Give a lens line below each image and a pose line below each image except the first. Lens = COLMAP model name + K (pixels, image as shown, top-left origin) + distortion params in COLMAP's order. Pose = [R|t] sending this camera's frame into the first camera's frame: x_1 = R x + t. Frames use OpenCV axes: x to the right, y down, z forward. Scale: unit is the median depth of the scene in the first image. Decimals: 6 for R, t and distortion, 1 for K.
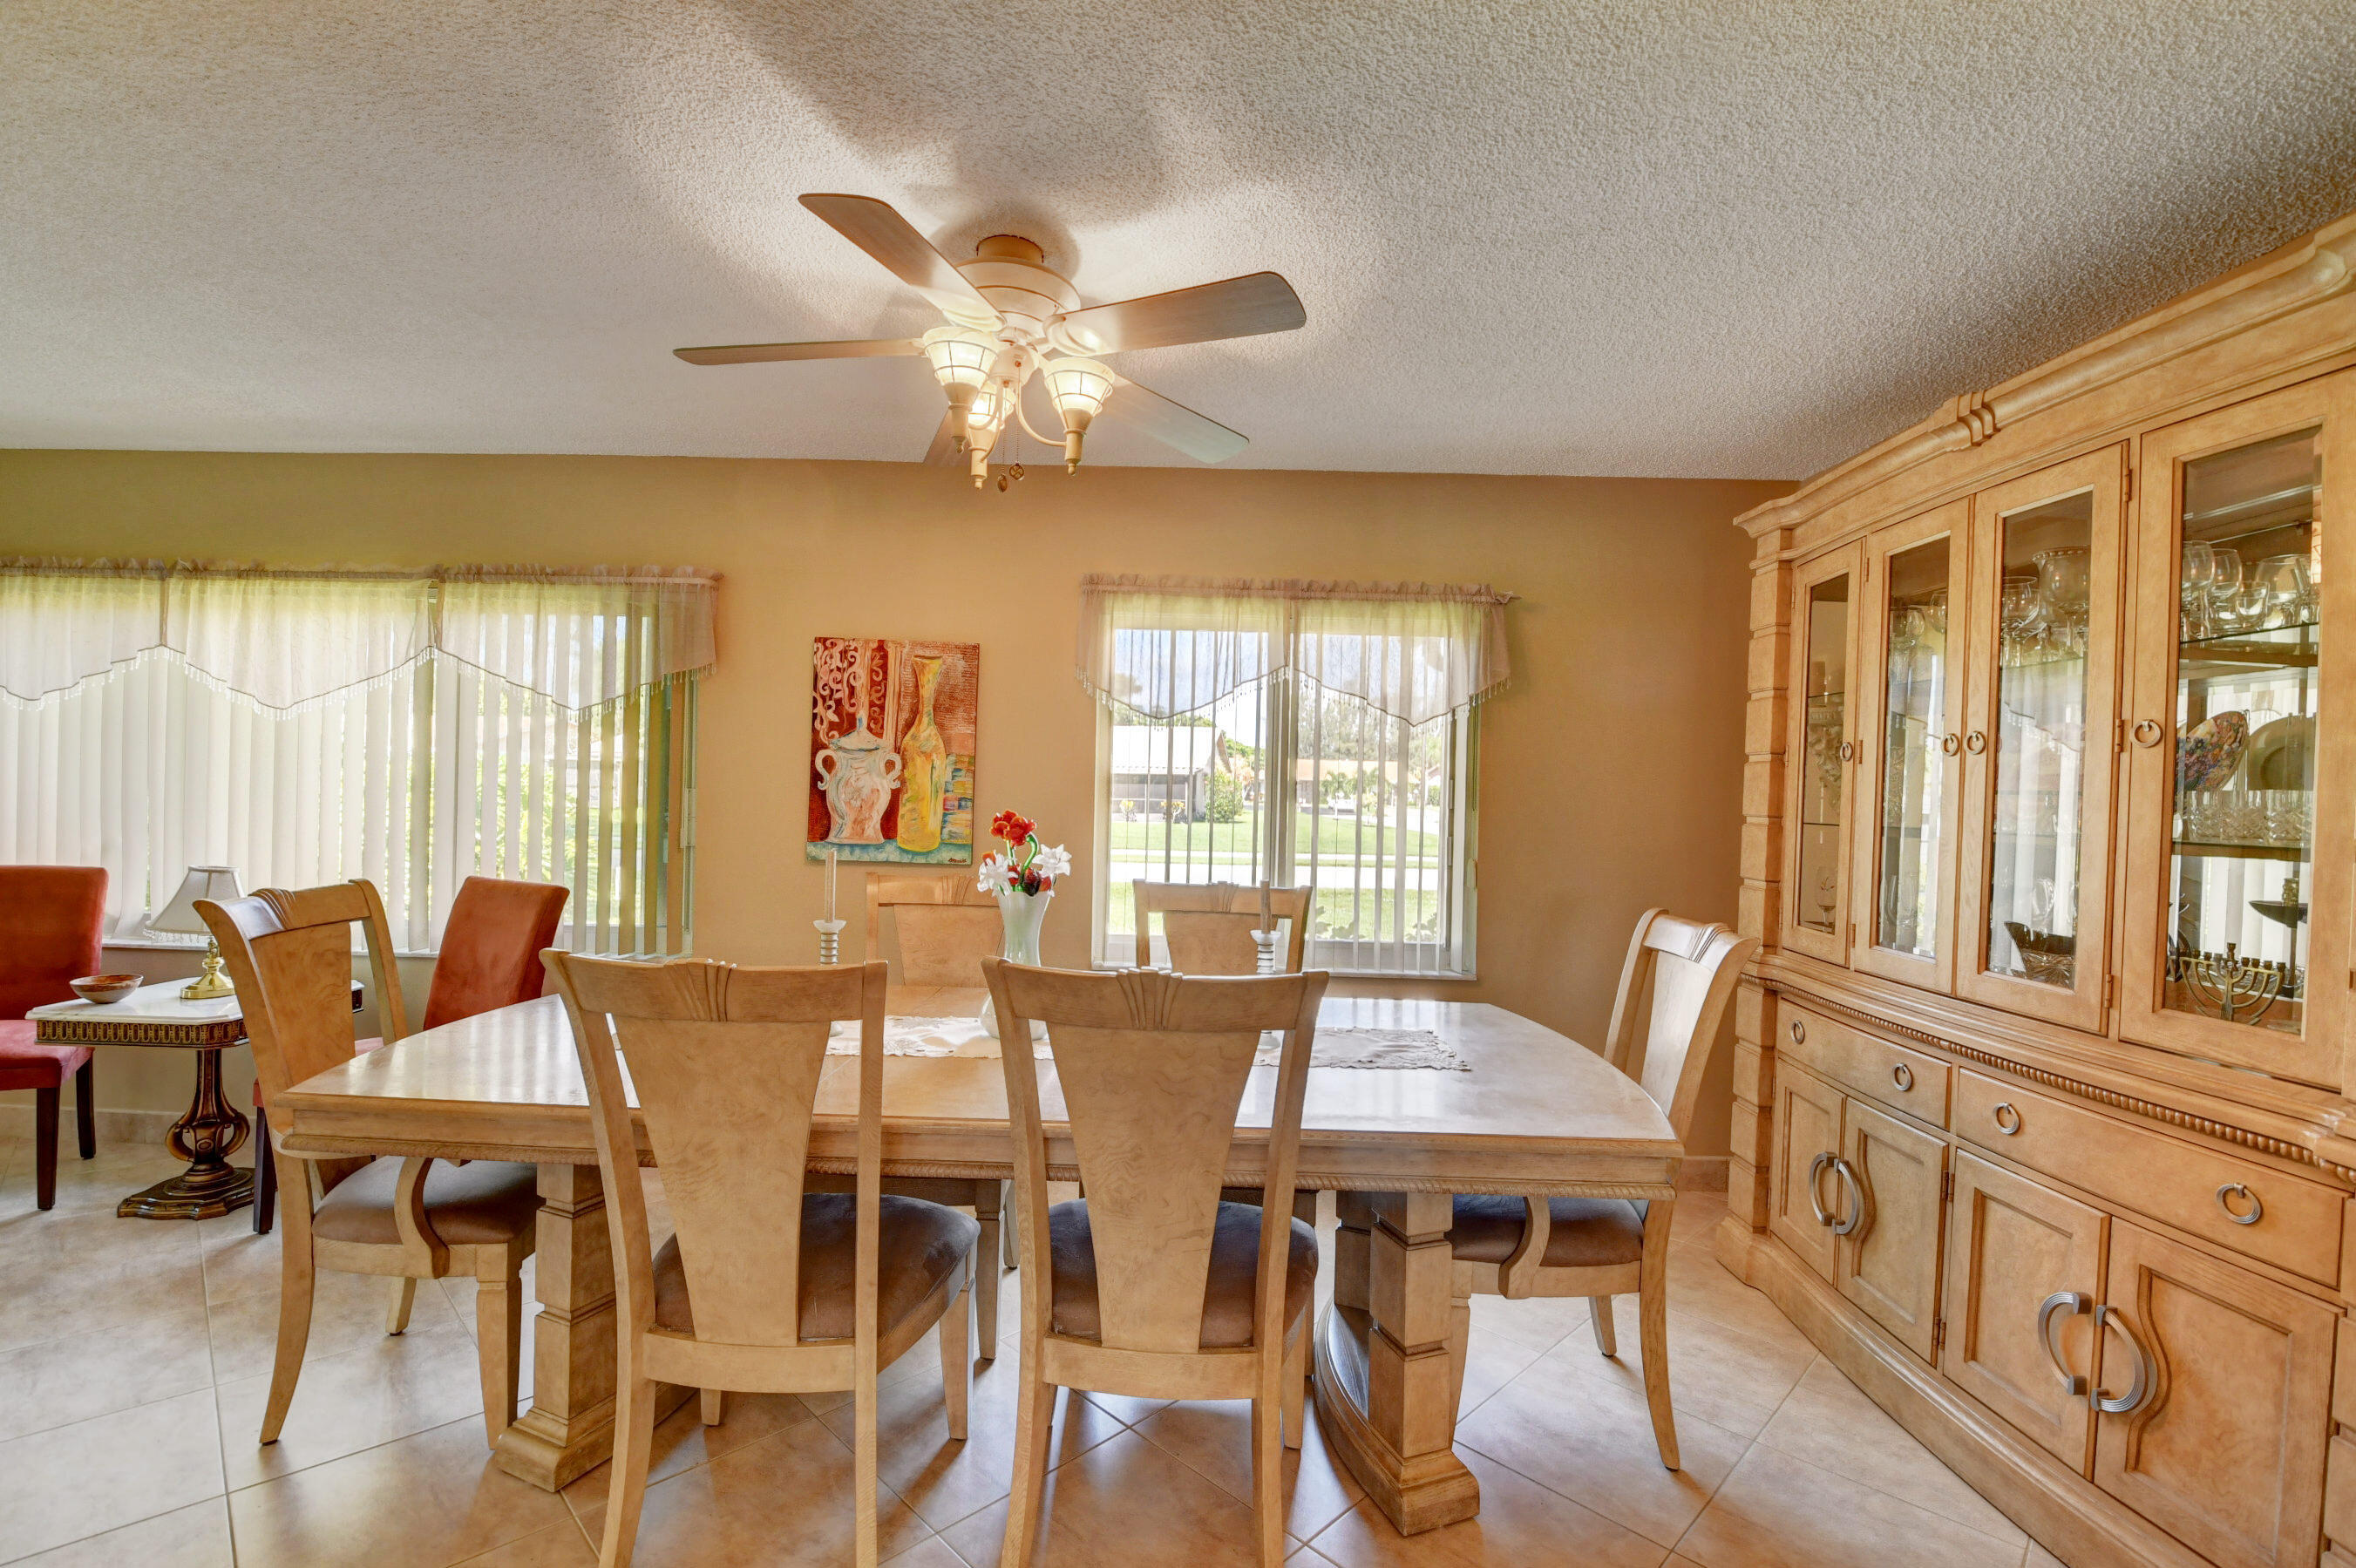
lens RADIAL K [[1071.4, 0, 1189.7], [0, 1071.4, 794.5], [0, 0, 1]] dist [-0.002403, -0.015303]
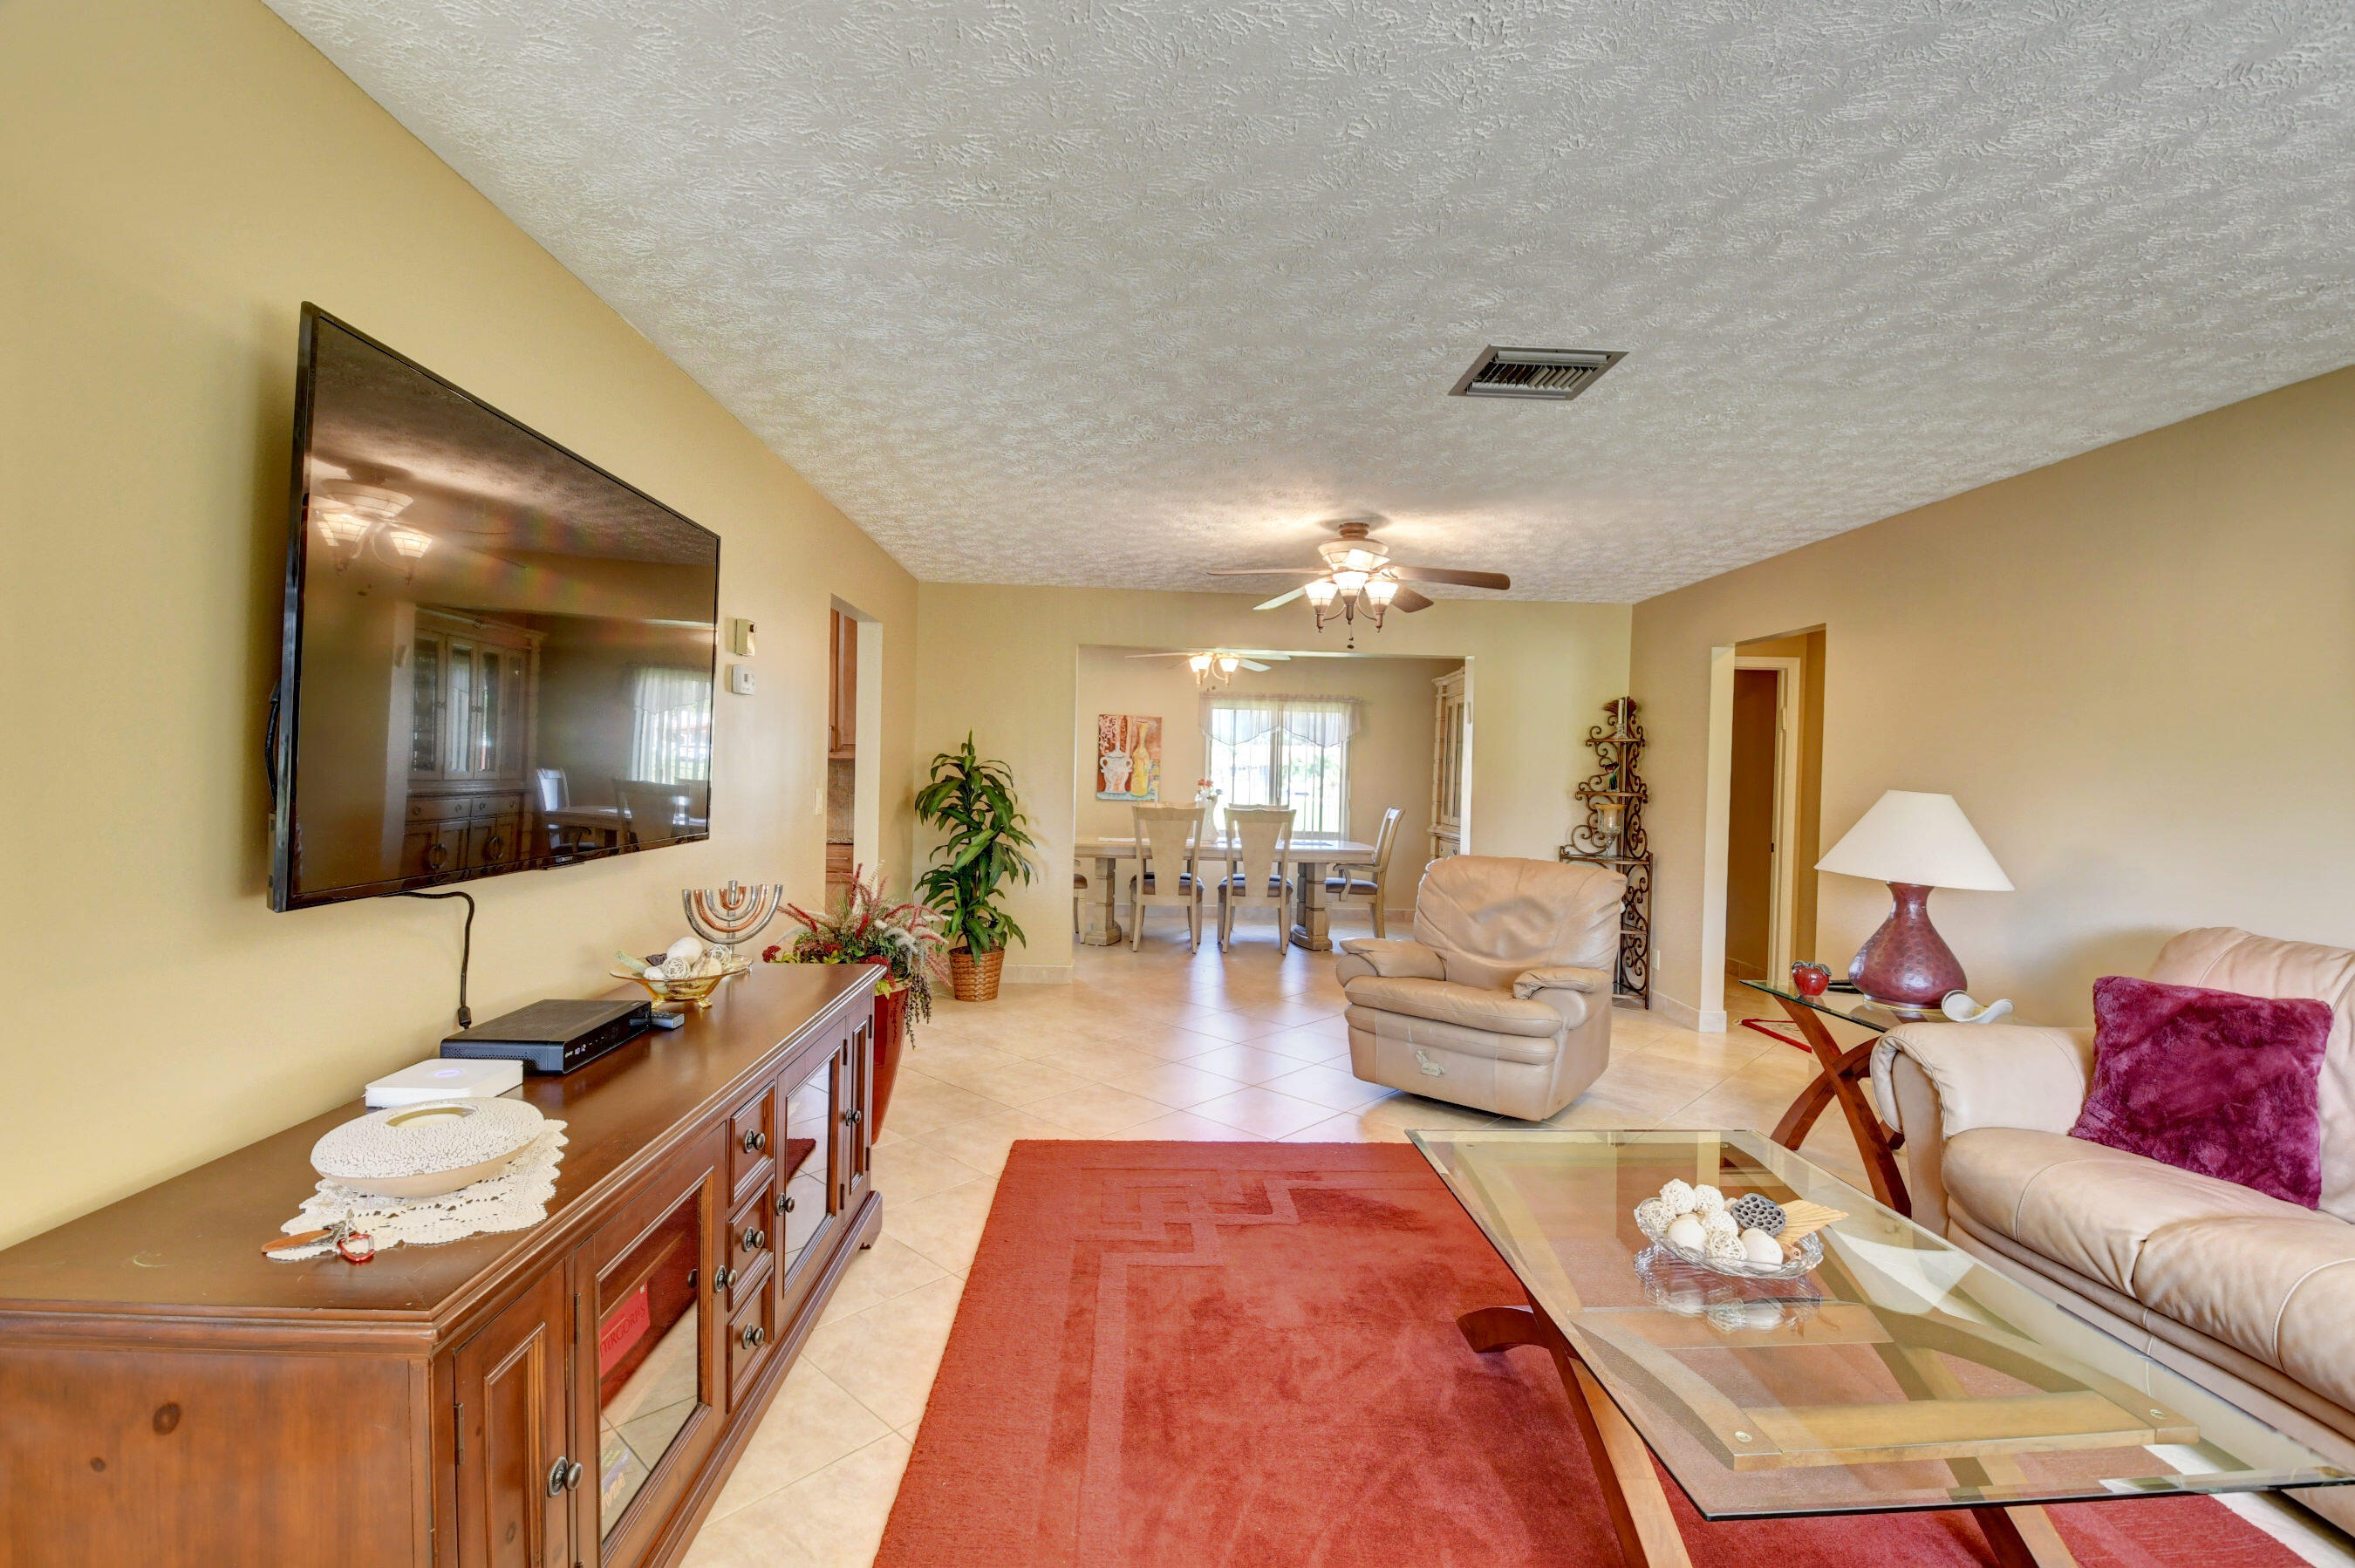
lens RADIAL K [[1070.9, 0, 1160.1], [0, 1070.9, 778.0], [0, 0, 1]] dist [-0.002403, -0.015303]
pose [[0.999922, -0.004579, 0.011639, -0.231992], [0.004509, 0.999972, 0.006004, -0.005973], [-0.011666, -0.005951, 0.999914, -1.629621]]
